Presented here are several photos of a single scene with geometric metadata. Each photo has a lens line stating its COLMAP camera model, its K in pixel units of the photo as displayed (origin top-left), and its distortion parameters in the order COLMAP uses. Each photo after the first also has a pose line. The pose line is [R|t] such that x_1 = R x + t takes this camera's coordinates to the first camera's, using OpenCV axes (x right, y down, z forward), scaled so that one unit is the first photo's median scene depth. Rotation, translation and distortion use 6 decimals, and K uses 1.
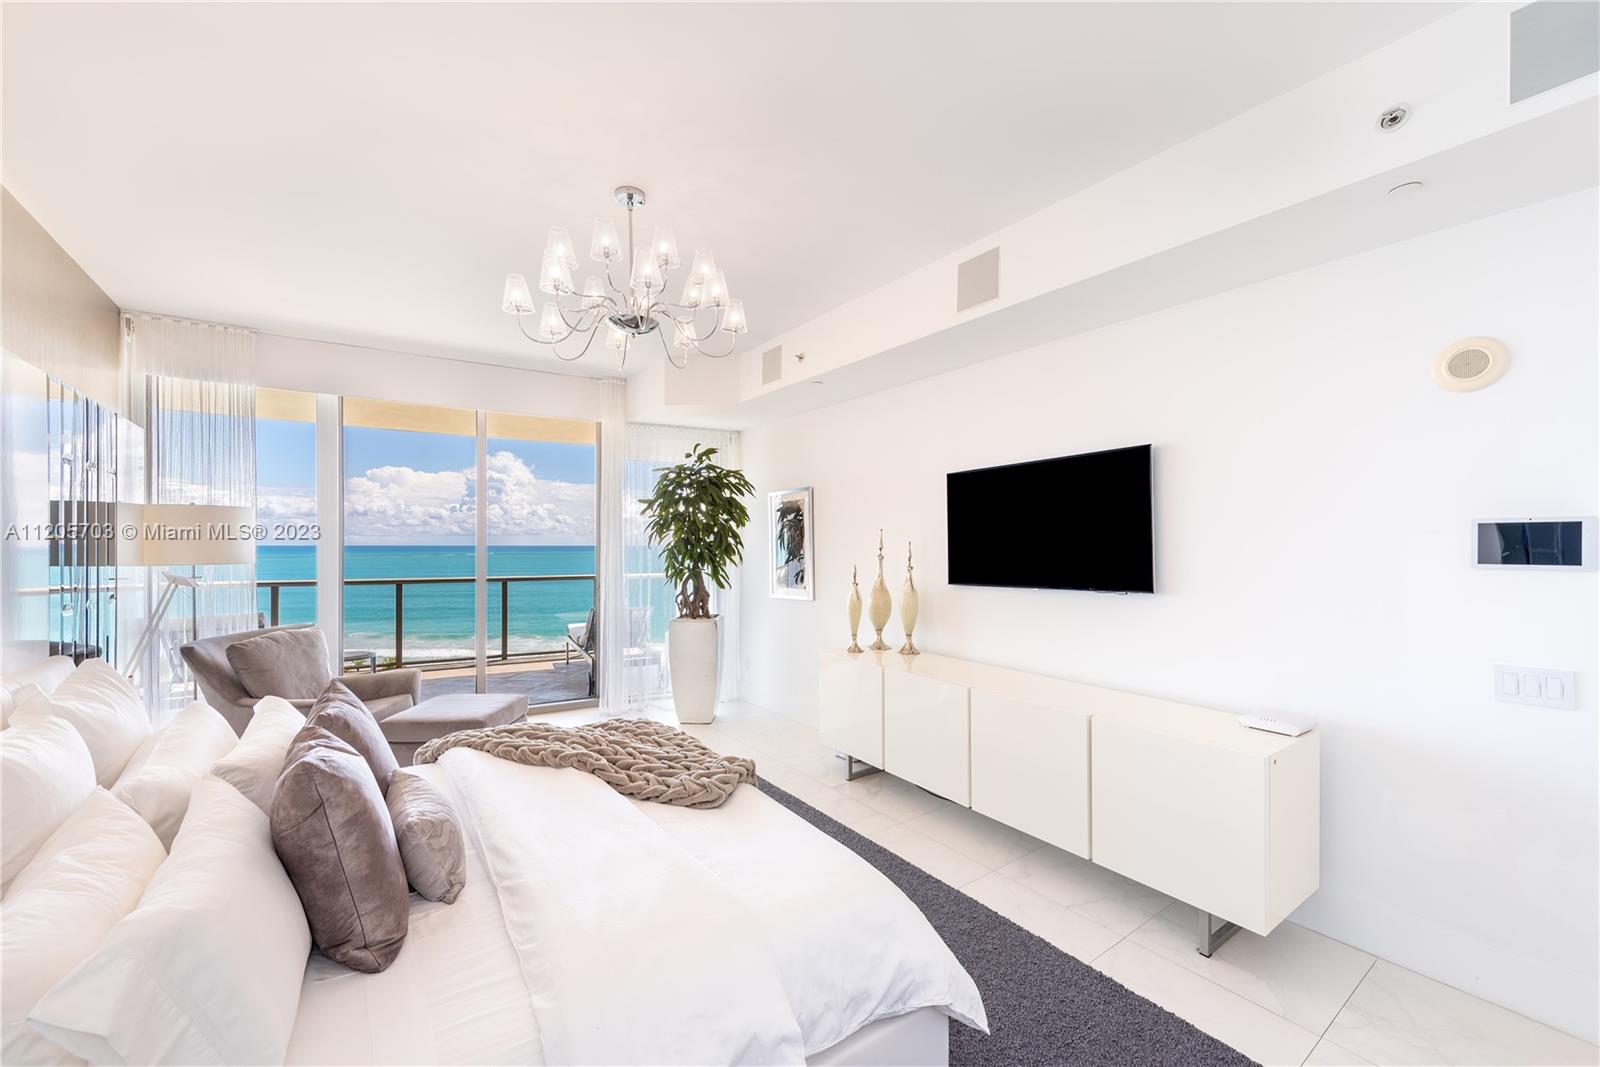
lens RADIAL K [[627.4, 0, 792.1], [0, 627.4, 544.3], [0, 0, 1]] dist [0.007962, -0.001014]
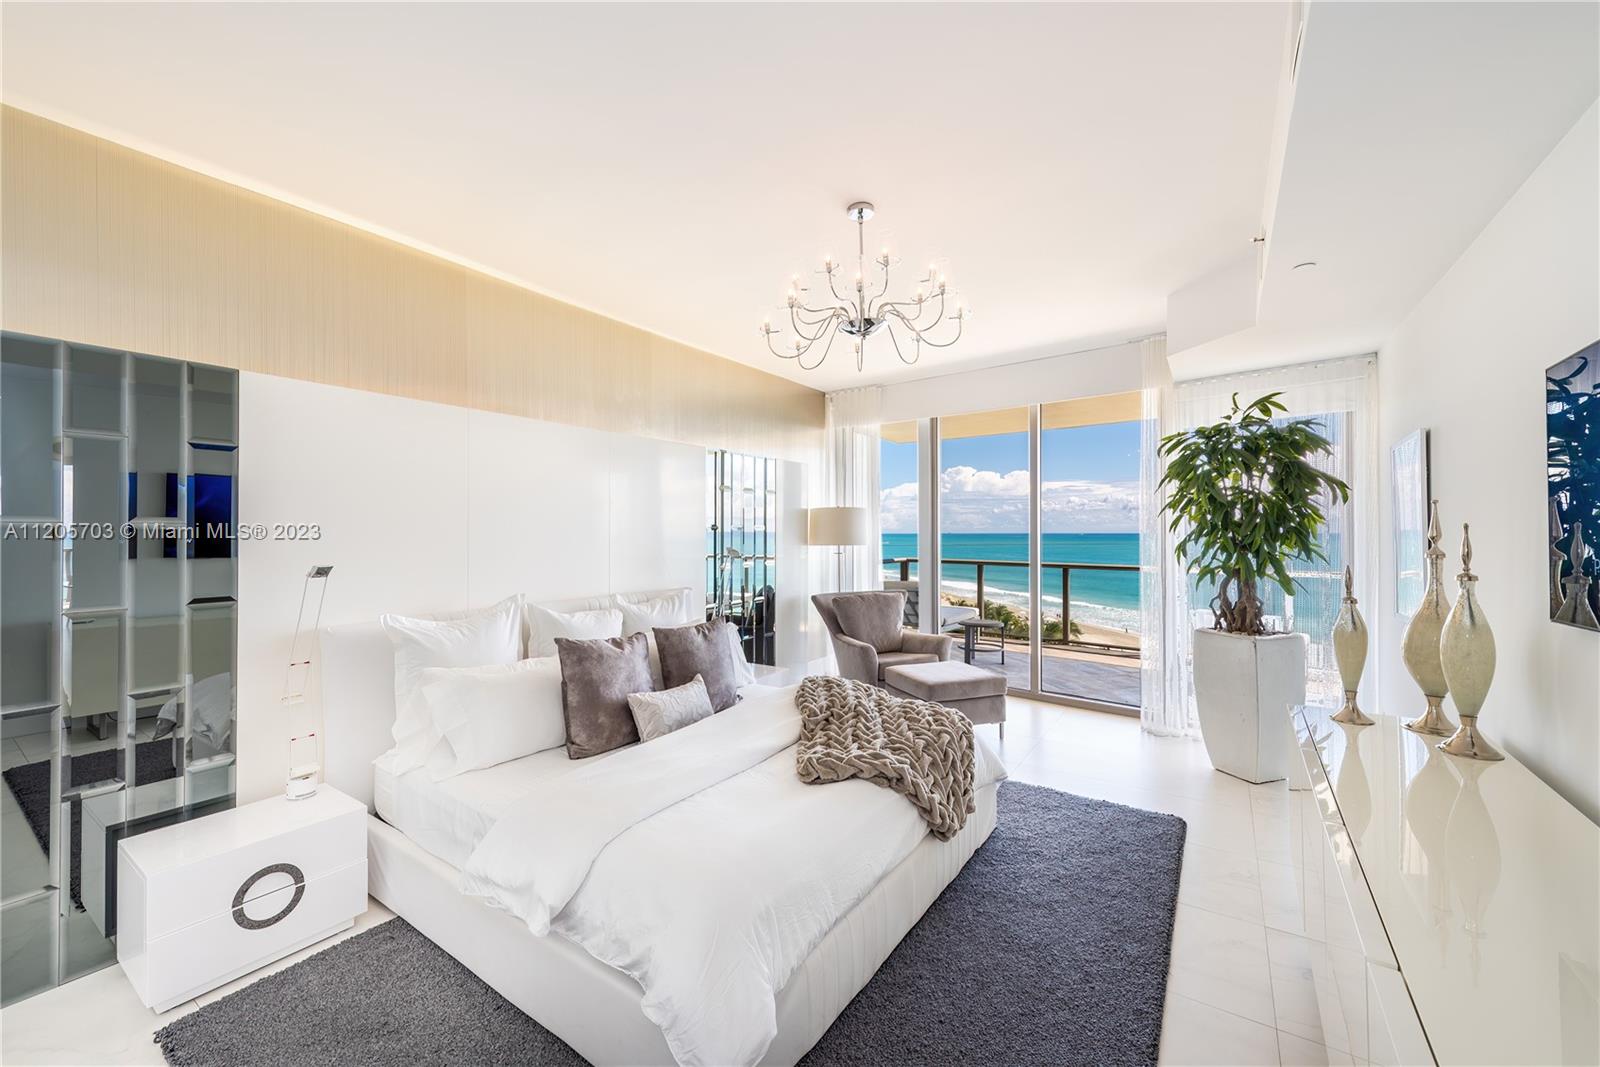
lens RADIAL K [[627.4, 0, 791.2], [0, 627.4, 532.1], [0, 0, 1]] dist [0.007962, -0.001014]
pose [[0.340289, -0.002803, -0.940317, 0.370952], [0.004024, 0.999991, -0.001525, 0.000467], [0.940312, -0.003265, 0.340297, 0.268624]]
